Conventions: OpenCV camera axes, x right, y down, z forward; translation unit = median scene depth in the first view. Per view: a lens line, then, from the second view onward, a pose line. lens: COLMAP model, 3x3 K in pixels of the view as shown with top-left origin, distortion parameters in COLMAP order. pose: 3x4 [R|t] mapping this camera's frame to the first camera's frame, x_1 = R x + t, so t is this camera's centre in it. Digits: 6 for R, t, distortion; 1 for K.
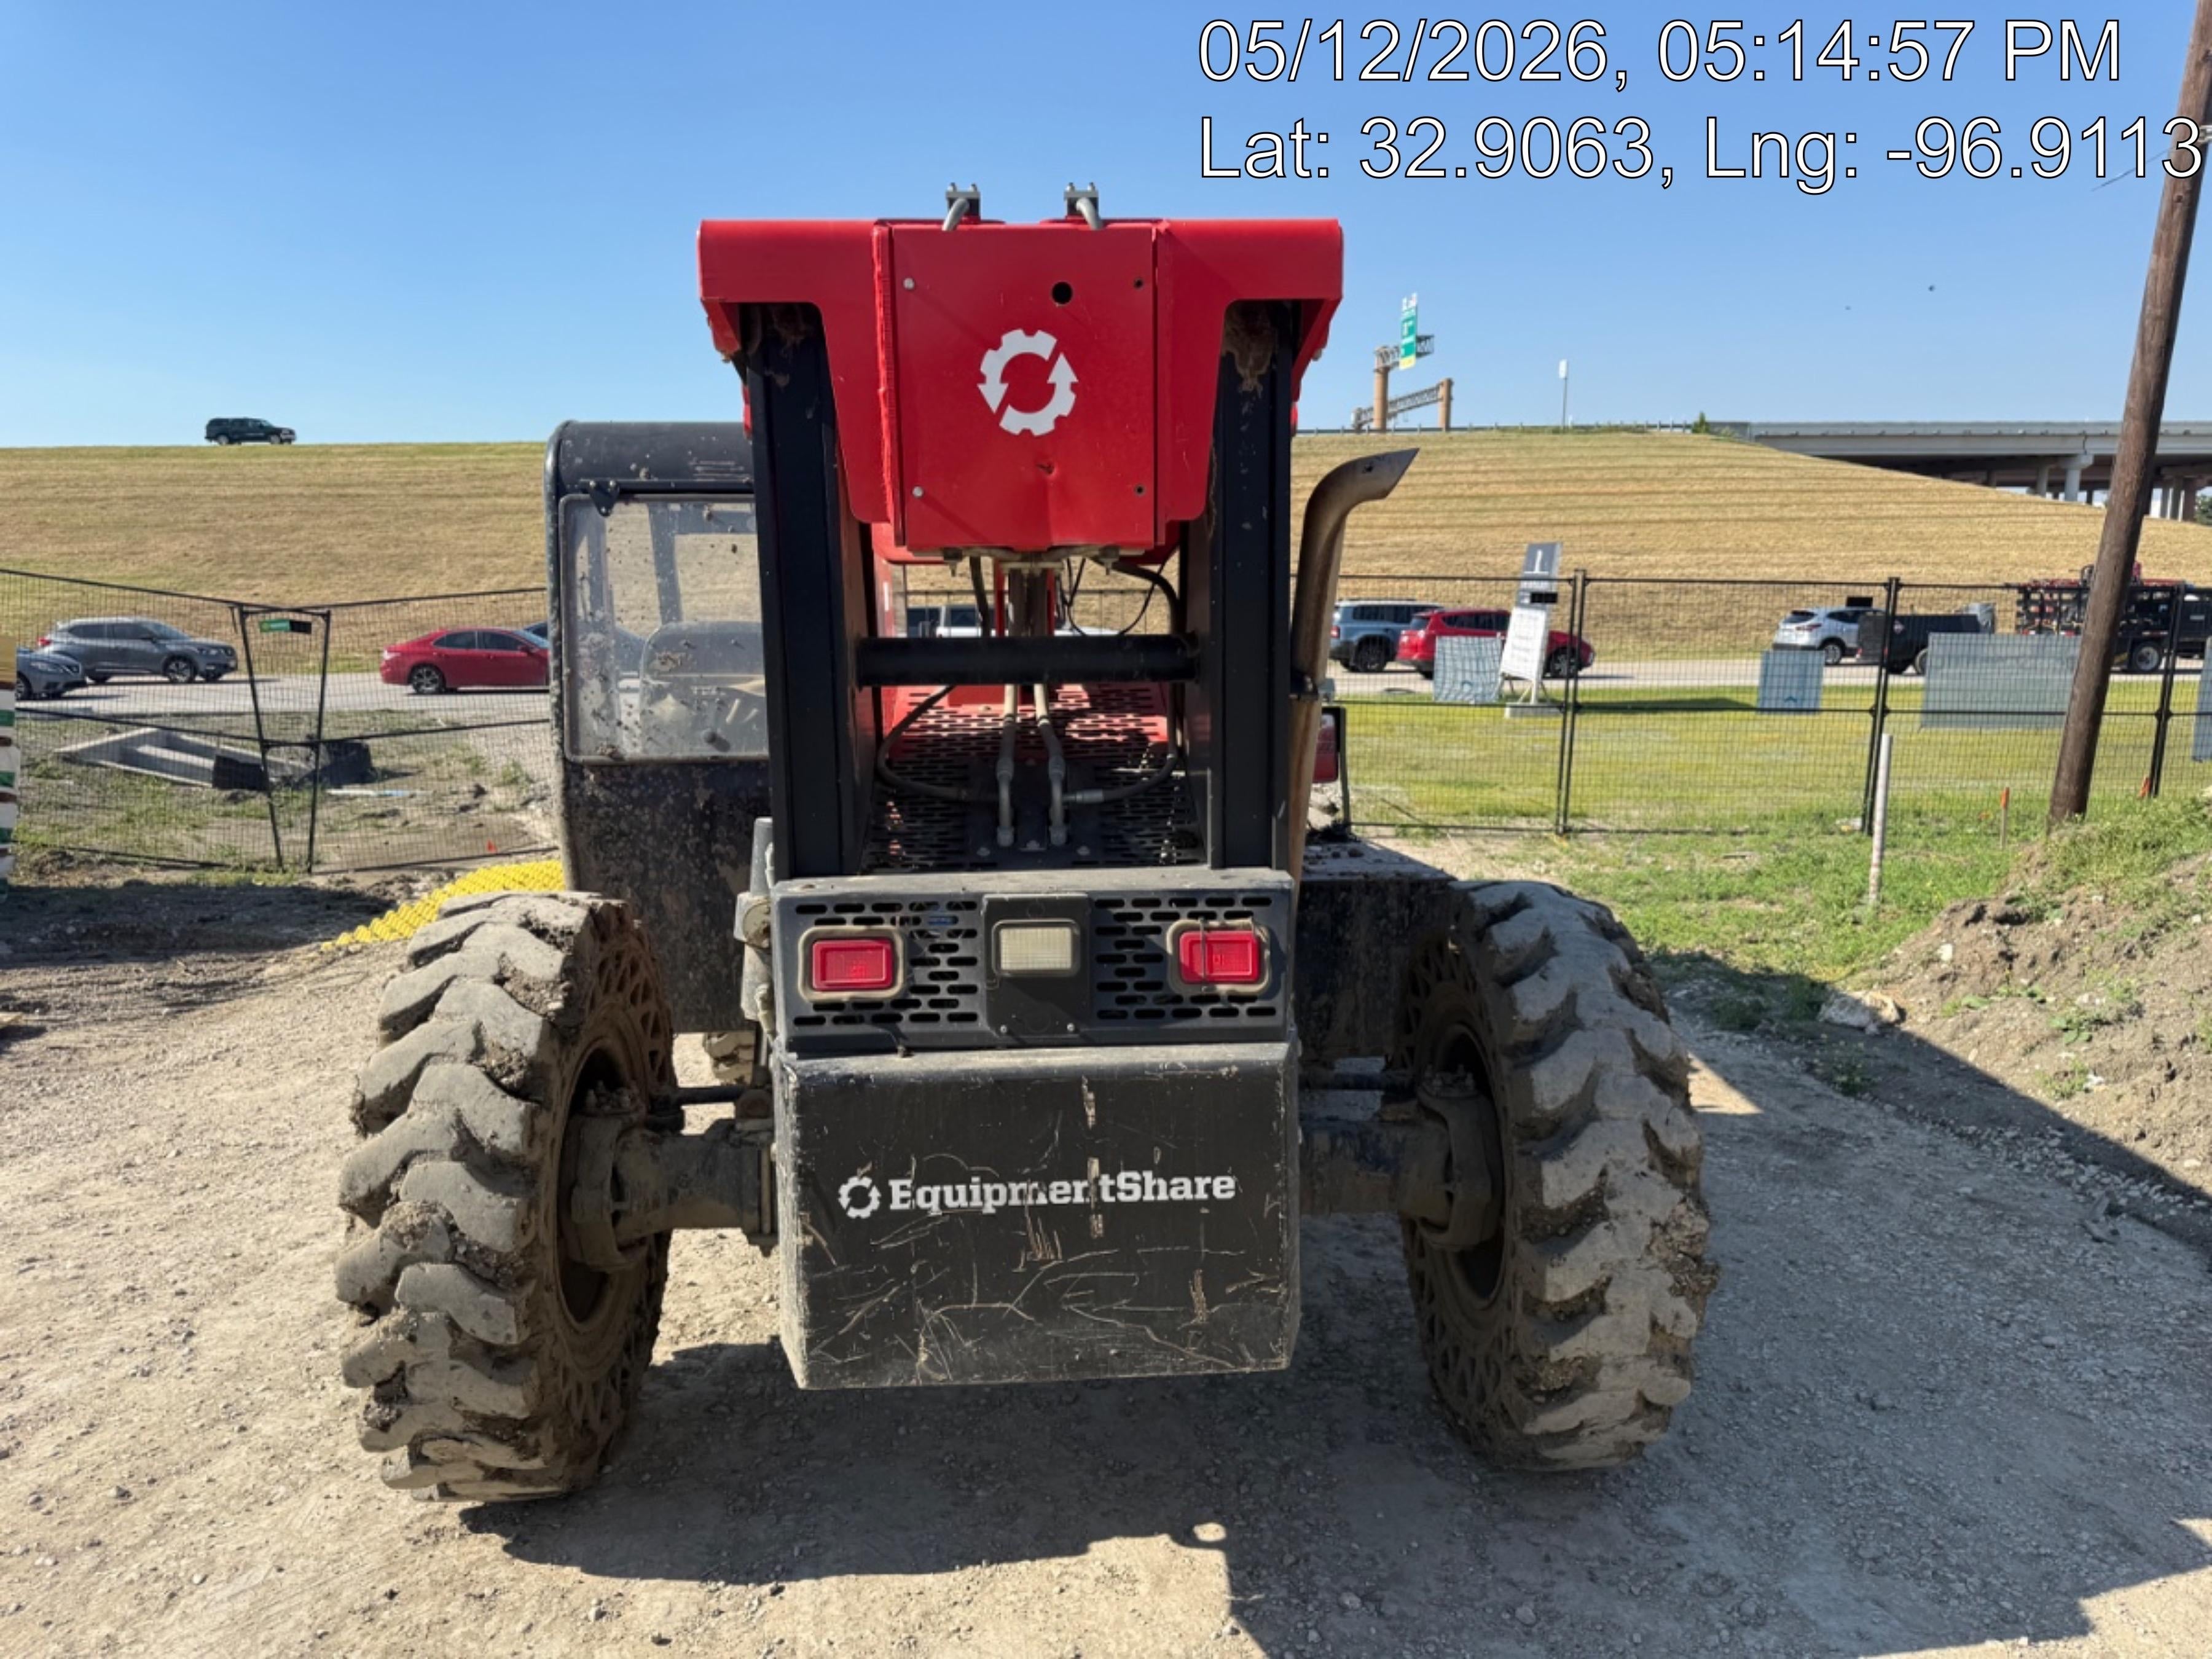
lens RADIAL K [[1493.7, 0, 1106.0], [0, 1493.7, 829.5], [0, 0, 1]] dist [0.173254, -0.339551]
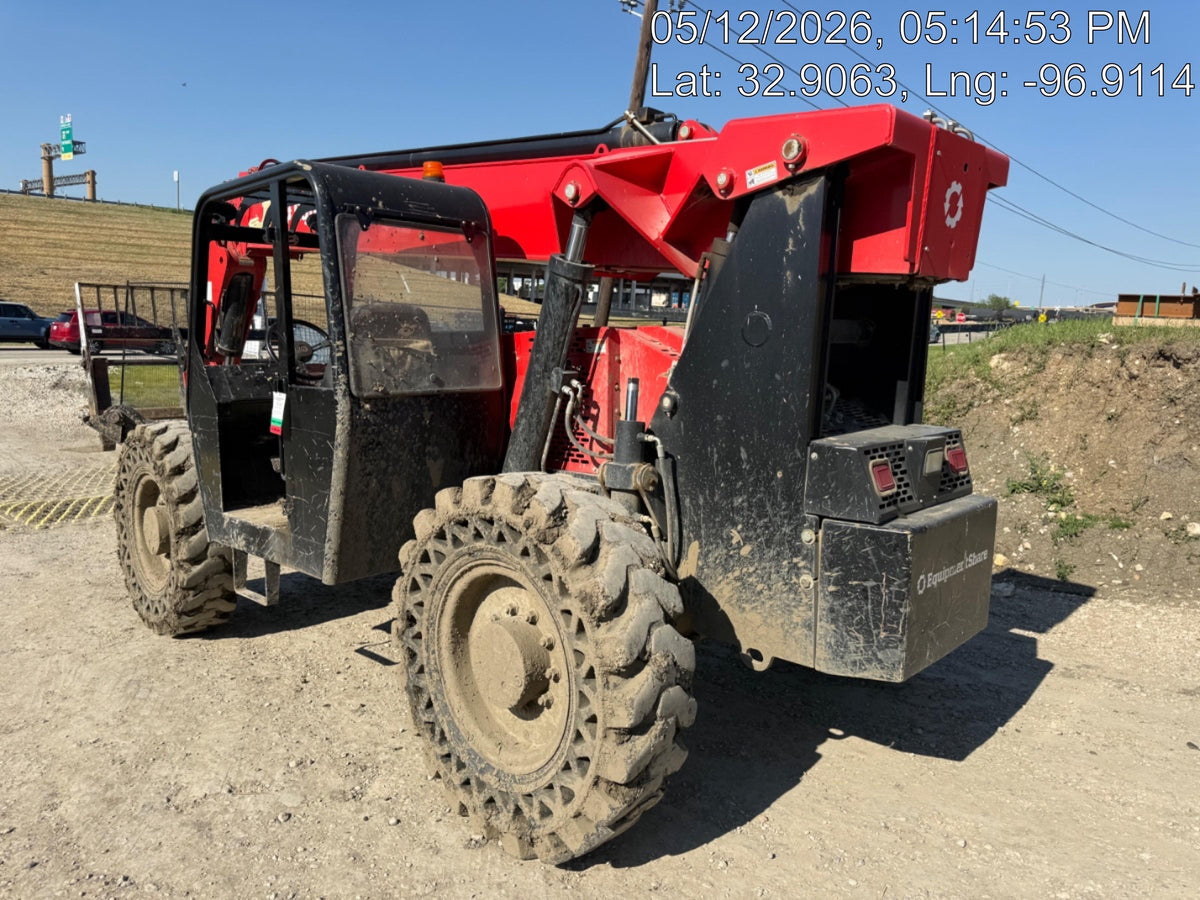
lens RADIAL K [[805.3, 0, 597.0], [0, 805.3, 442.8], [0, 0, 1]] dist [0.104794, -0.113363]
pose [[0.740160, -0.066469, 0.669137, -1.207832], [0.062515, 0.997595, 0.029946, -0.015009], [-0.669518, 0.019667, 0.742535, 0.443341]]
